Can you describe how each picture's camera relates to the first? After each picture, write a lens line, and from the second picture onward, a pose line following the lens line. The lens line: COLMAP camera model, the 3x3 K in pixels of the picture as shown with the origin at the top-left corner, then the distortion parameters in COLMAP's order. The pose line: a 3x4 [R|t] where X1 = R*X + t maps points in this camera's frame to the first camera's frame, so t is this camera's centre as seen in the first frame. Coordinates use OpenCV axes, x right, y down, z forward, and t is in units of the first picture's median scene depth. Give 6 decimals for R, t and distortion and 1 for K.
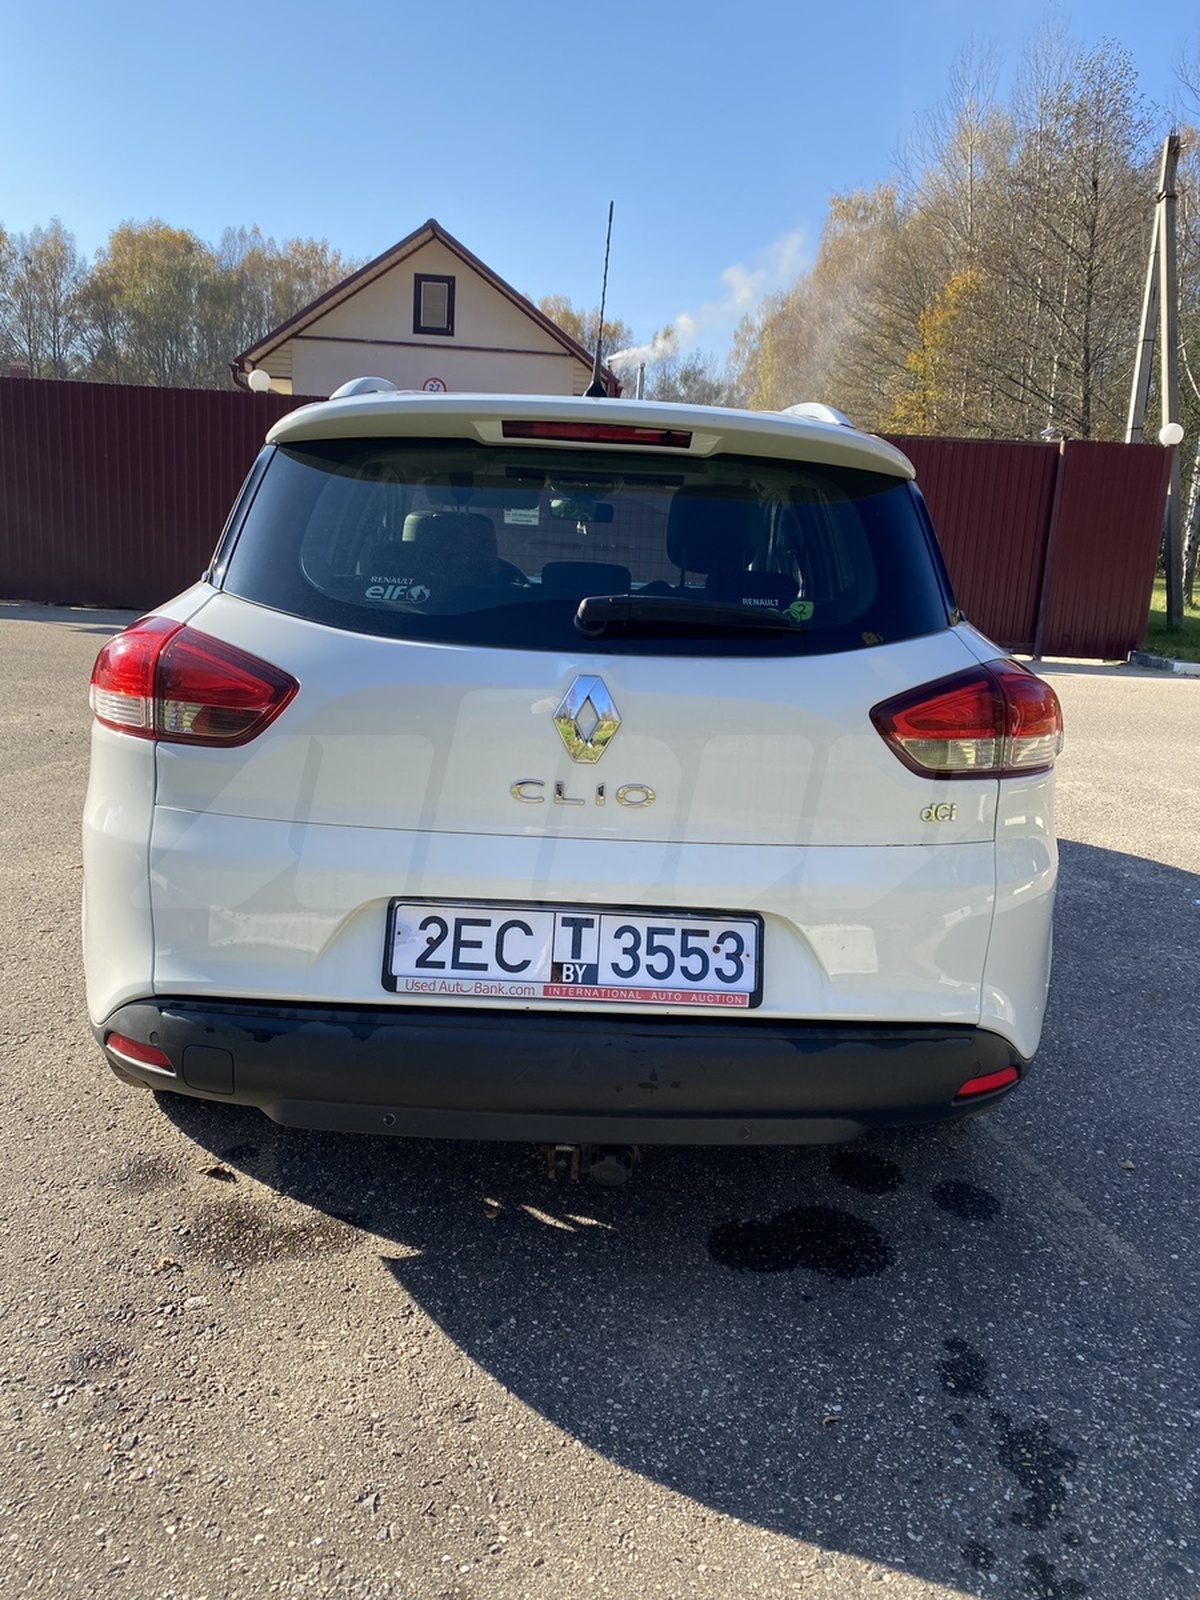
lens RADIAL K [[1213.5, 0, 594.7], [0, 1213.5, 796.3], [0, 0, 1]] dist [0.006393, -0.016451]
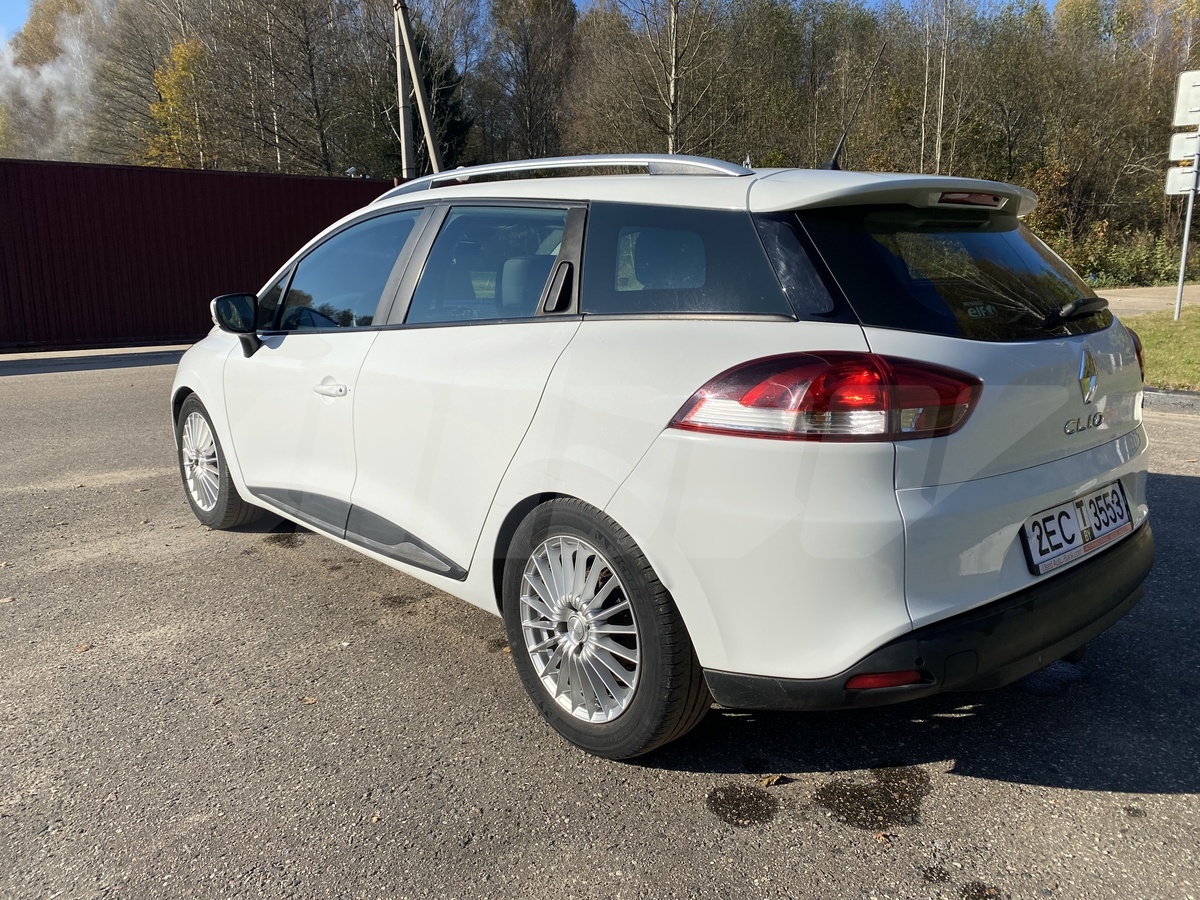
lens RADIAL K [[910.3, 0, 602.7], [0, 910.3, 446.1], [0, 0, 1]] dist [-0.000279, -0.004836]
pose [[0.769711, -0.180833, 0.612245, -1.214124], [0.177676, 0.981831, 0.066621, -0.163492], [-0.613169, 0.057503, 0.787856, 0.422478]]
